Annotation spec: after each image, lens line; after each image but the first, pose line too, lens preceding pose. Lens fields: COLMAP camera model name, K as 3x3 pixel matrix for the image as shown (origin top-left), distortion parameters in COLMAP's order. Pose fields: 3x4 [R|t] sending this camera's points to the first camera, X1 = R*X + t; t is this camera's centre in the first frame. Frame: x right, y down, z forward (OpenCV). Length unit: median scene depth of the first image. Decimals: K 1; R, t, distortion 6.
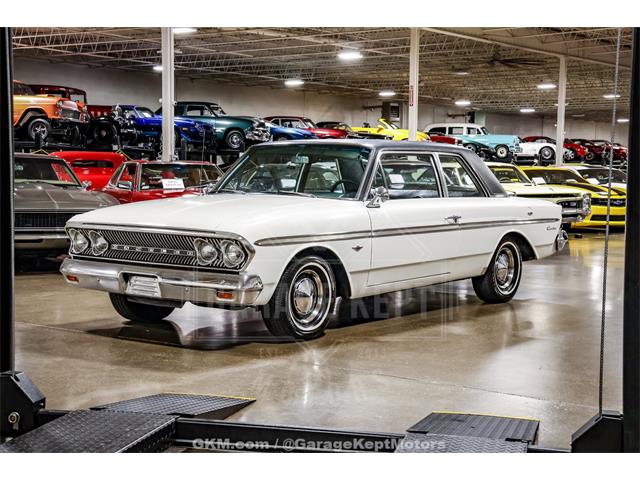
lens RADIAL K [[1085.4, 0, 320.0], [0, 1085.4, 240.0], [0, 0, 1]] dist [0.227890, 0.160907]
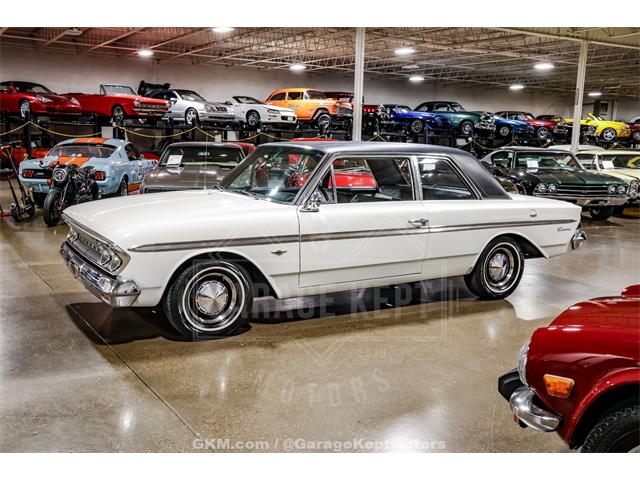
lens RADIAL K [[687.9, 0, 320.0], [0, 687.9, 240.0], [0, 0, 1]] dist [-0.114457, 0.436139]
pose [[0.930716, 0.067552, -0.359449, 0.086802], [-0.040114, 0.995720, 0.083262, -0.017090], [0.363535, -0.063075, 0.929443, 0.119469]]
